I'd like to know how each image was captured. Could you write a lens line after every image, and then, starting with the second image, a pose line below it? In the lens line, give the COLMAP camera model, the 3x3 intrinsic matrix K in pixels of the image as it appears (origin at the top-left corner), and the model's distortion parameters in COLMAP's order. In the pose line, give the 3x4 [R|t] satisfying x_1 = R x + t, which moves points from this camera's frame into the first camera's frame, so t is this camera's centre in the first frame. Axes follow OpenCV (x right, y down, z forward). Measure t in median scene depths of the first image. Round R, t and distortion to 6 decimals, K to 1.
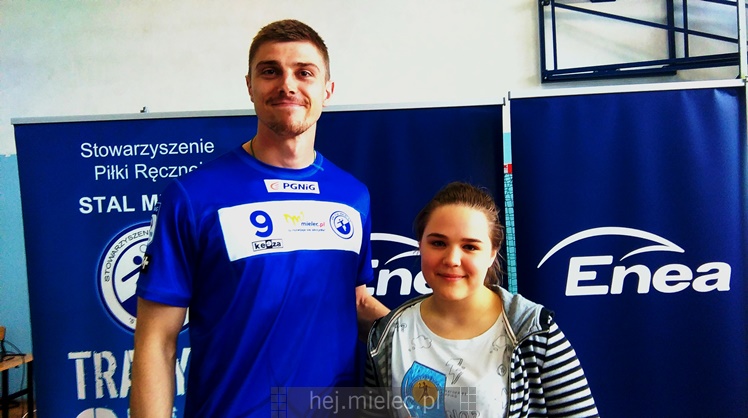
lens RADIAL K [[614.1, 0, 378.2], [0, 614.1, 206.5], [0, 0, 1]] dist [0.033908, -0.025738]
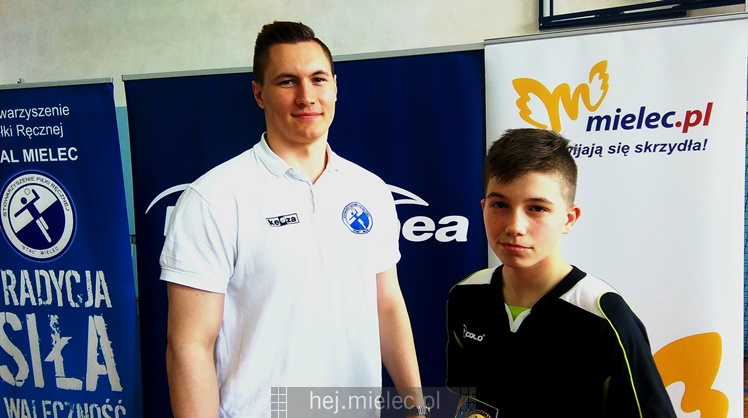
lens RADIAL K [[614.1, 0, 380.7], [0, 614.1, 211.1], [0, 0, 1]] dist [0.033908, -0.025738]
pose [[0.971672, 0.028484, -0.234612, 0.632473], [-0.006027, 0.995374, 0.095887, -0.018858], [0.236258, -0.091757, 0.967348, -0.067282]]
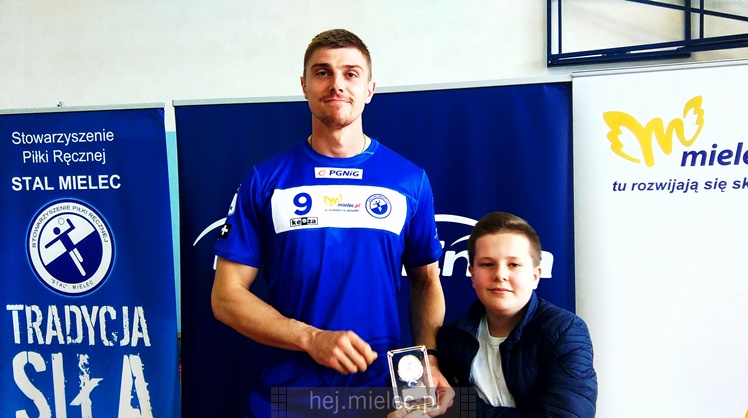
lens RADIAL K [[614.1, 0, 374.9], [0, 614.1, 212.0], [0, 0, 1]] dist [0.033908, -0.025738]
pose [[0.984451, 0.027971, -0.173418, 0.424807], [-0.020997, 0.998900, 0.041923, -0.012551], [0.174400, -0.037630, 0.983956, -0.068570]]
